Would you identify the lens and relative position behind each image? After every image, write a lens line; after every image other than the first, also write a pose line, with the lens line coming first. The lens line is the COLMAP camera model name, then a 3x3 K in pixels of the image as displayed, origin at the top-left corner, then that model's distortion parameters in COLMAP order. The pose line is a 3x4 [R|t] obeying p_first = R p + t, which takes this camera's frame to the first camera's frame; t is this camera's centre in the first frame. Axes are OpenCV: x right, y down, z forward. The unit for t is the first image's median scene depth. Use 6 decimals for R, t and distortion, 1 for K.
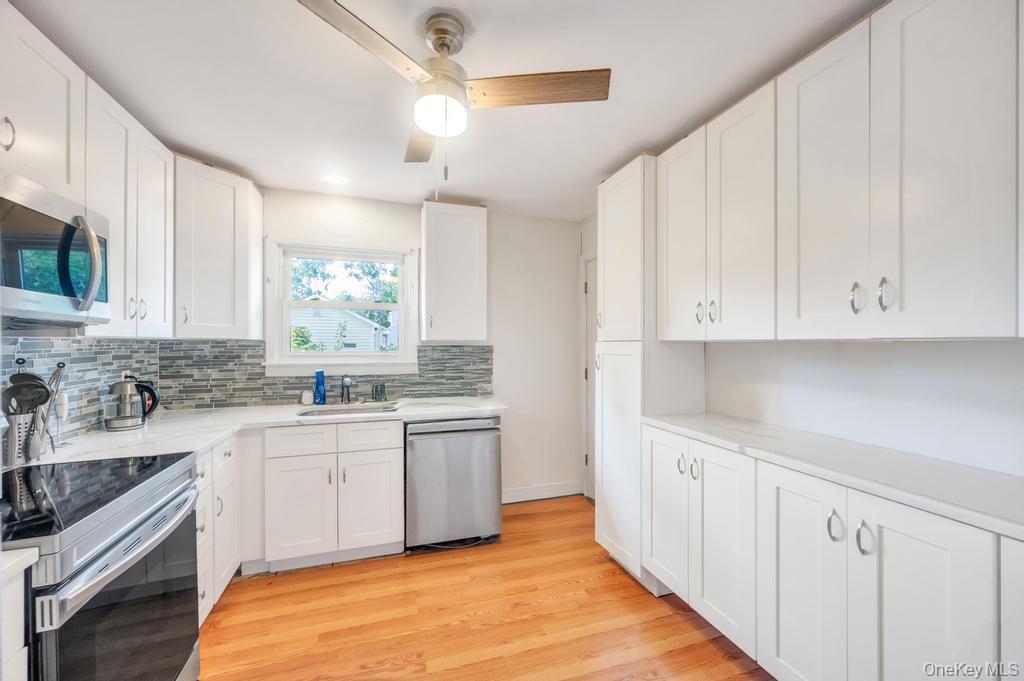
lens RADIAL K [[407.7, 0, 513.5], [0, 407.7, 344.6], [0, 0, 1]] dist [-0.001176, 0.000174]
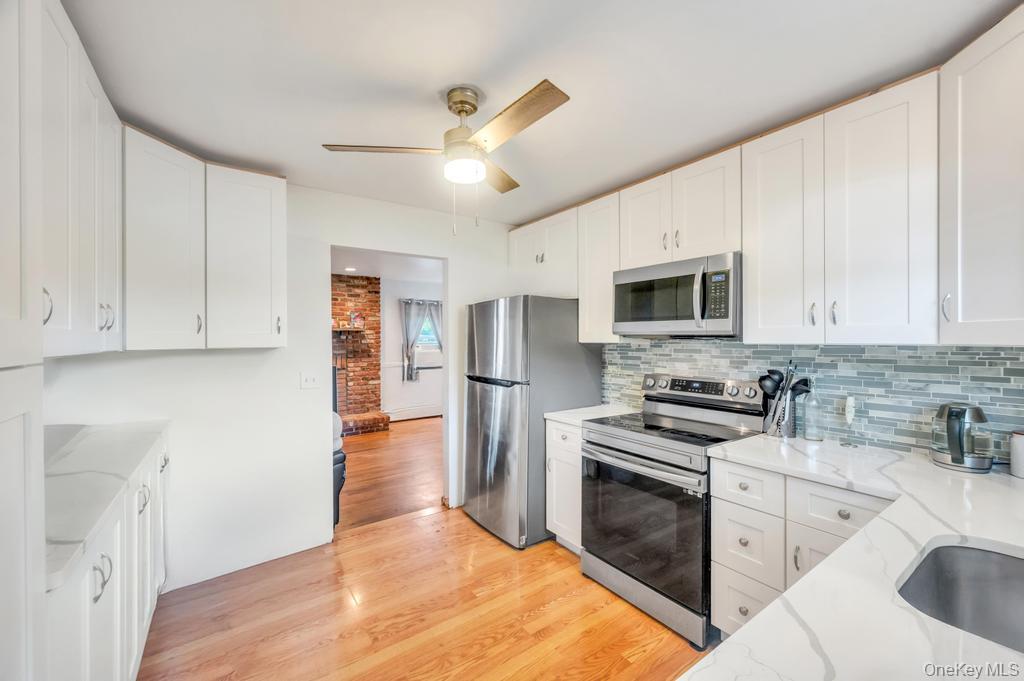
lens RADIAL K [[407.7, 0, 499.0], [0, 407.7, 337.8], [0, 0, 1]] dist [-0.001176, 0.000174]
pose [[-0.966293, 0.002964, -0.257427, 0.049965], [0.003641, 0.999991, -0.002152, -0.032293], [0.257418, -0.003017, -0.966295, 1.664686]]
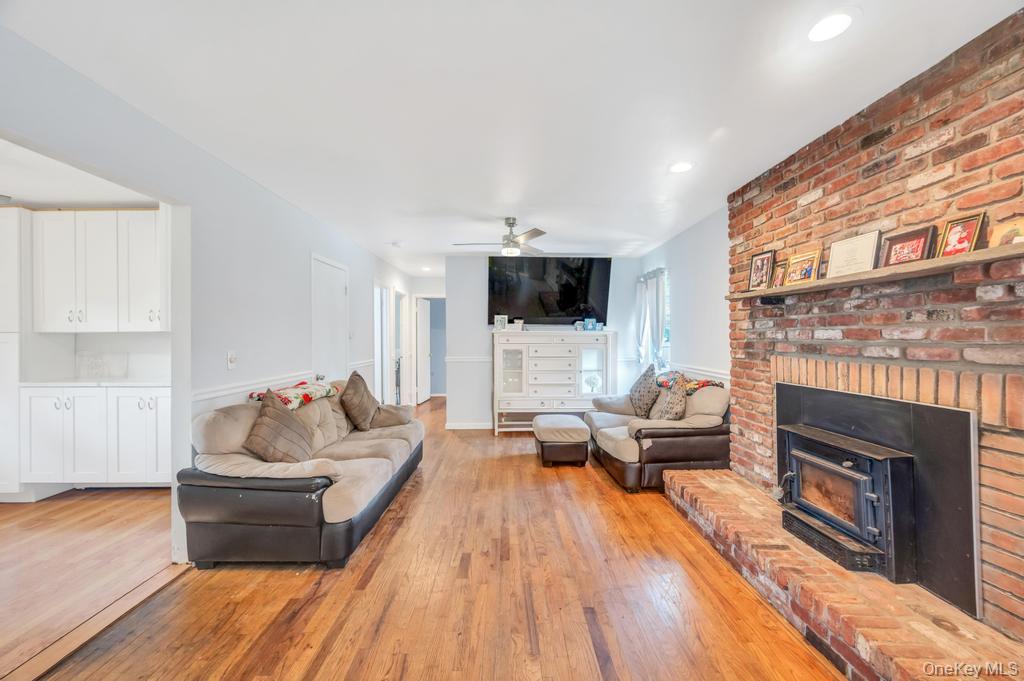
lens RADIAL K [[407.7, 0, 510.2], [0, 407.7, 335.8], [0, 0, 1]] dist [-0.001176, 0.000174]
pose [[0.314702, -0.001946, 0.949189, -0.614667], [0.009502, 0.999954, -0.001100, 0.025322], [-0.949143, 0.009365, 0.314706, -1.351228]]
